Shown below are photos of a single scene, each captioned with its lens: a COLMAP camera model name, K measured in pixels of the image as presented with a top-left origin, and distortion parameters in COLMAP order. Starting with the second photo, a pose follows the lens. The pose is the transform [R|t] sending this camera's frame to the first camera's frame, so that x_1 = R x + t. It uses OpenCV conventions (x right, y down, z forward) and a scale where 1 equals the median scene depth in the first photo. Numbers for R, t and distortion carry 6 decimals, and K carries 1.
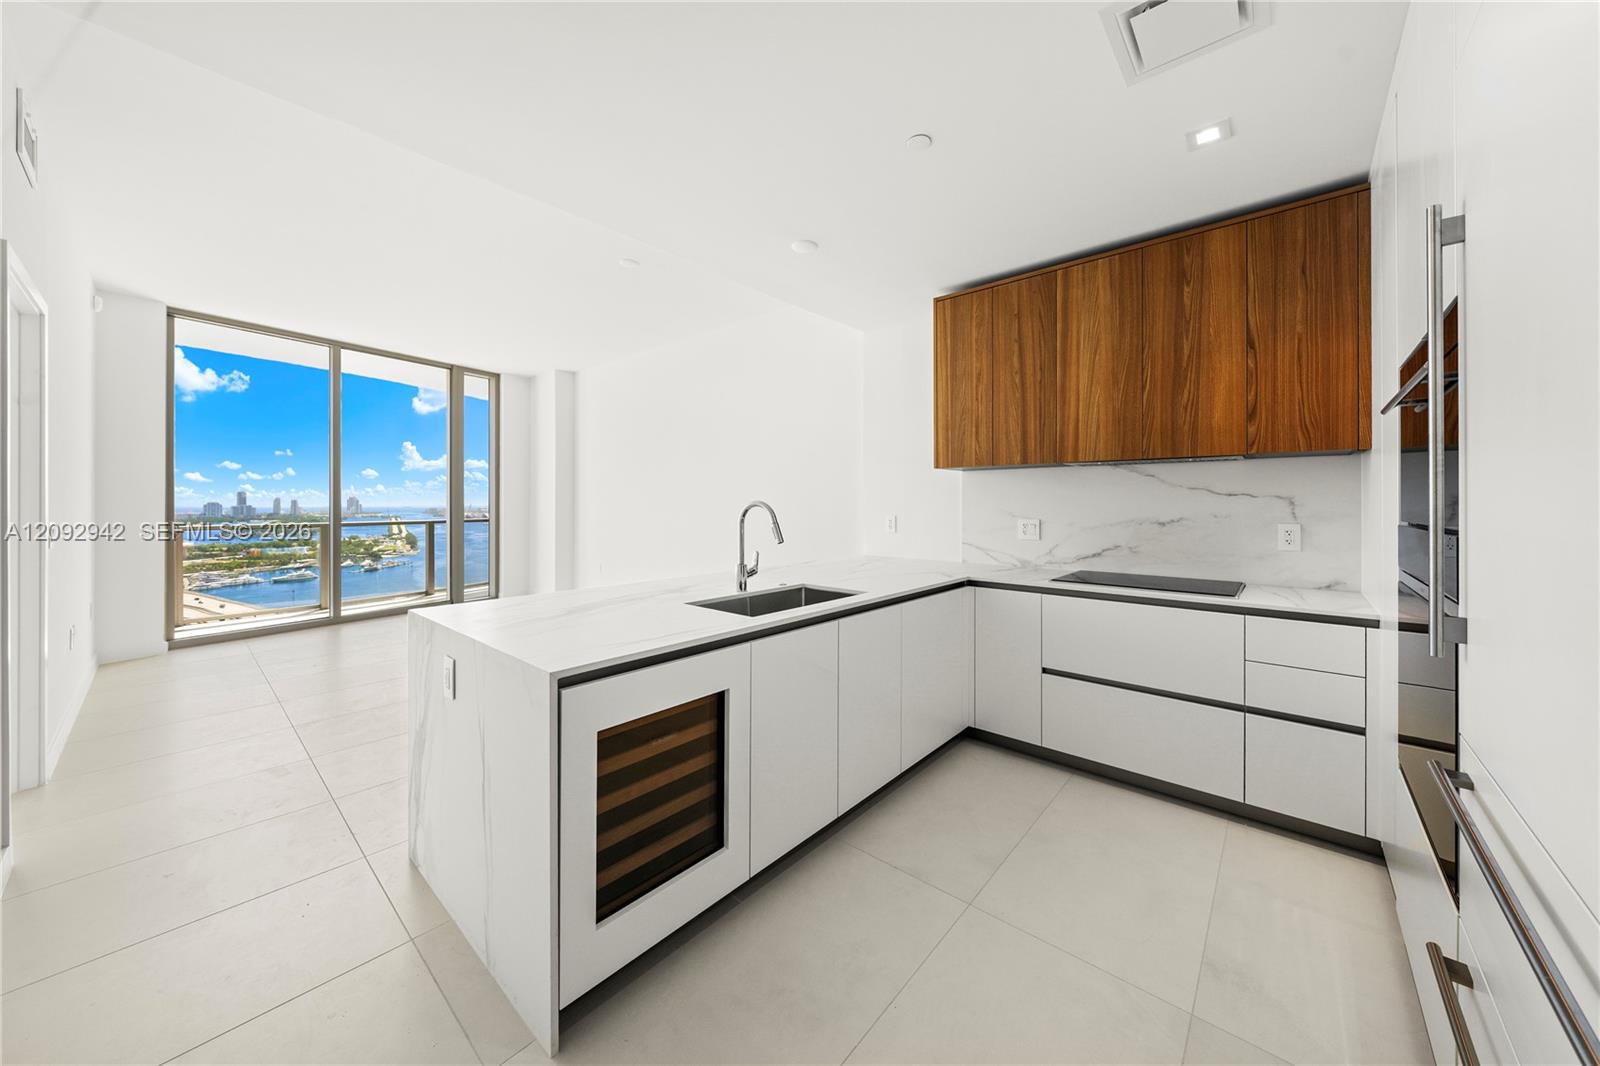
lens RADIAL K [[555.9, 0, 812.8], [0, 555.9, 502.6], [0, 0, 1]] dist [0.000409, 0.000167]
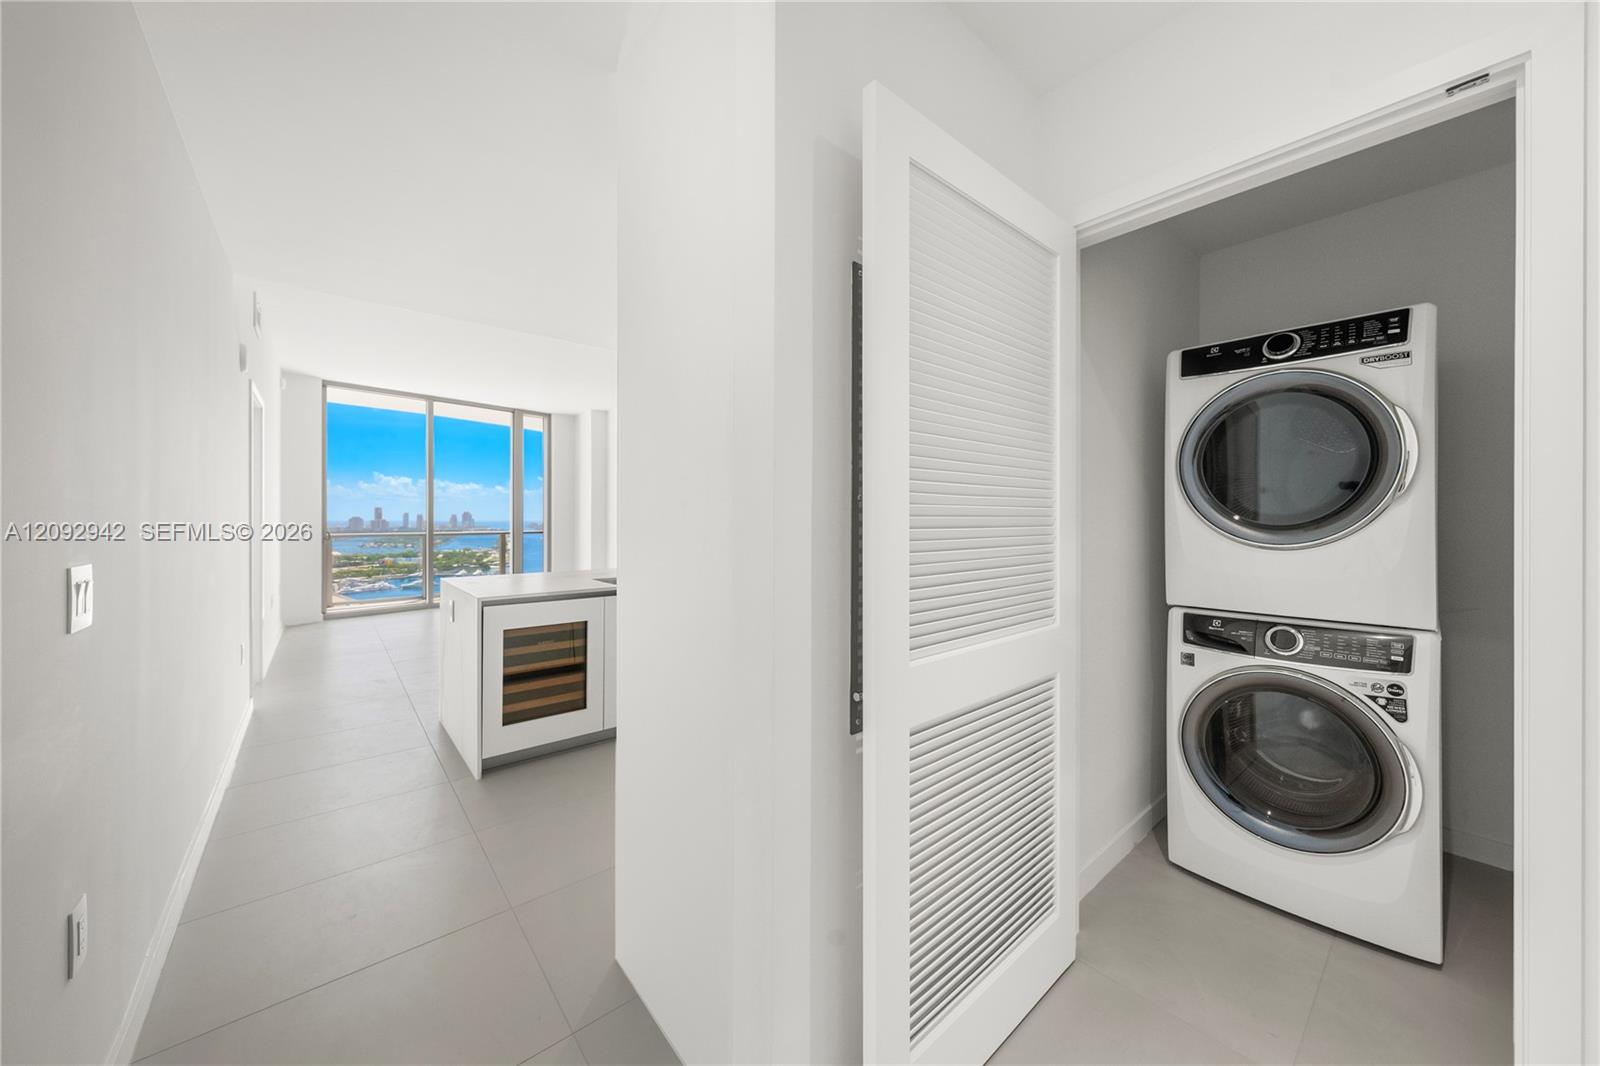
lens RADIAL K [[567.9, 0, 802.7], [0, 567.9, 522.3], [0, 0, 1]] dist [-0.014818, -0.000138]
pose [[0.988543, 0.004196, -0.150880, 0.263181], [-0.003139, 0.999969, 0.007245, -0.003277], [0.150906, -0.006688, 0.988526, -0.228264]]
